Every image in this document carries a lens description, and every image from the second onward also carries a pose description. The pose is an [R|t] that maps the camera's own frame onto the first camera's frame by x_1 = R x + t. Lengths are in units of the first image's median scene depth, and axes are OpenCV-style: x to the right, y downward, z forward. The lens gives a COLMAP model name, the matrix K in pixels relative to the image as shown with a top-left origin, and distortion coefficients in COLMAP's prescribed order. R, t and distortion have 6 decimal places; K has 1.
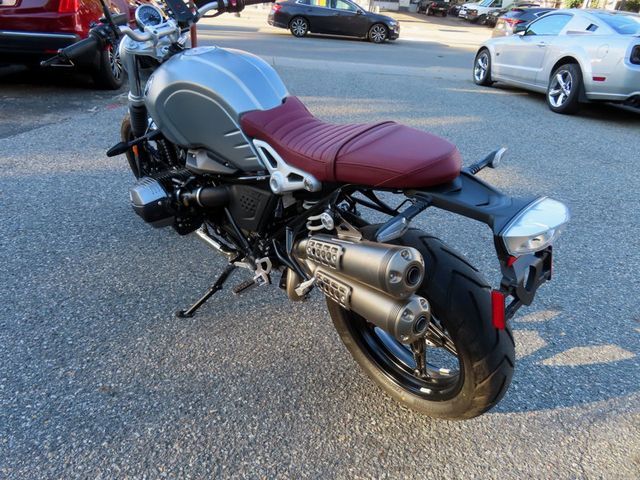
lens RADIAL K [[458.3, 0, 317.6], [0, 458.3, 242.4], [0, 0, 1]] dist [-0.018740, 0.013867]
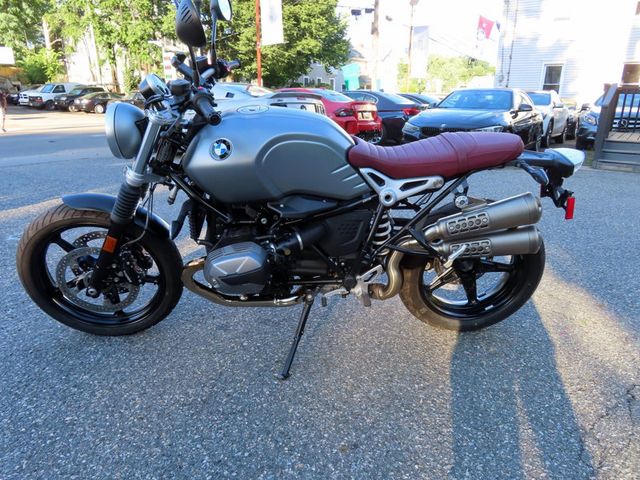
lens RADIAL K [[458.3, 0, 319.1], [0, 458.3, 240.2], [0, 0, 1]] dist [-0.018740, 0.013867]
pose [[0.644698, -0.292996, 0.706058, -1.049450], [0.401147, 0.915910, 0.013794, -0.107317], [-0.650727, 0.274340, 0.708019, 0.253963]]
